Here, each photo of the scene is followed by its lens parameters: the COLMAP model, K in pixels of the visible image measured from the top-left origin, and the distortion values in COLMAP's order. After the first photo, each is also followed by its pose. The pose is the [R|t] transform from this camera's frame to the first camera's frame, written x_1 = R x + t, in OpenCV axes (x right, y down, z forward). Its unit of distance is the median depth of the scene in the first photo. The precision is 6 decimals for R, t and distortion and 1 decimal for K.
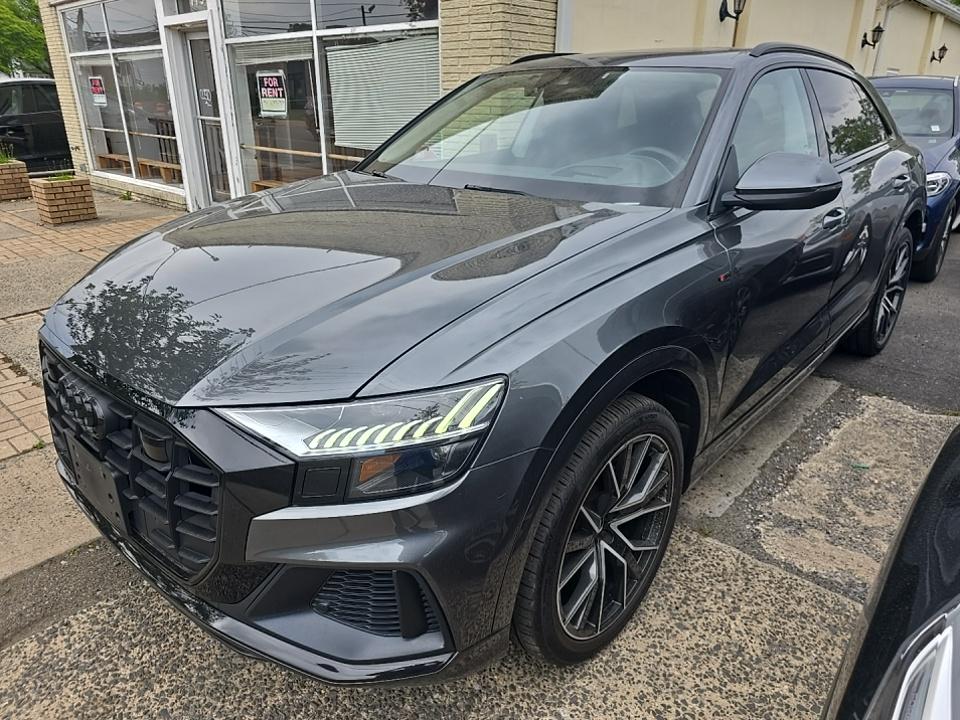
lens RADIAL K [[639.4, 0, 480.0], [0, 639.4, 360.0], [0, 0, 1]] dist [0.037200, -0.034826]
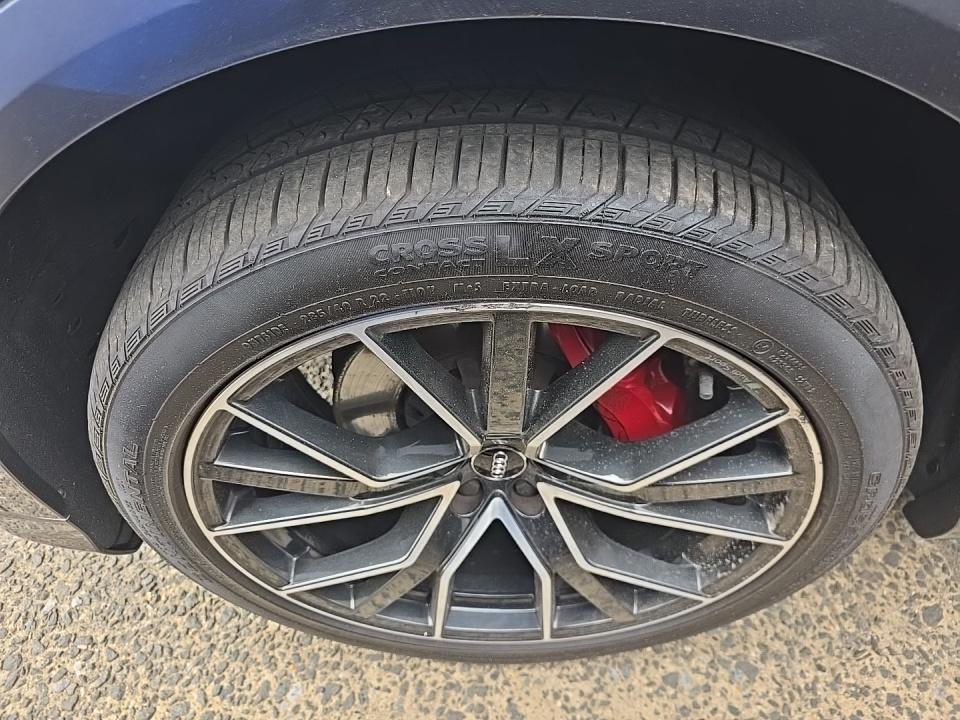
lens RADIAL K [[639.4, 0, 480.0], [0, 639.4, 360.0], [0, 0, 1]] dist [0.037200, -0.034826]
pose [[0.681862, 0.518740, -0.515725, 0.327035], [-0.247148, 0.826960, 0.505030, 0.022127], [0.688463, -0.216901, 0.692078, 0.724417]]
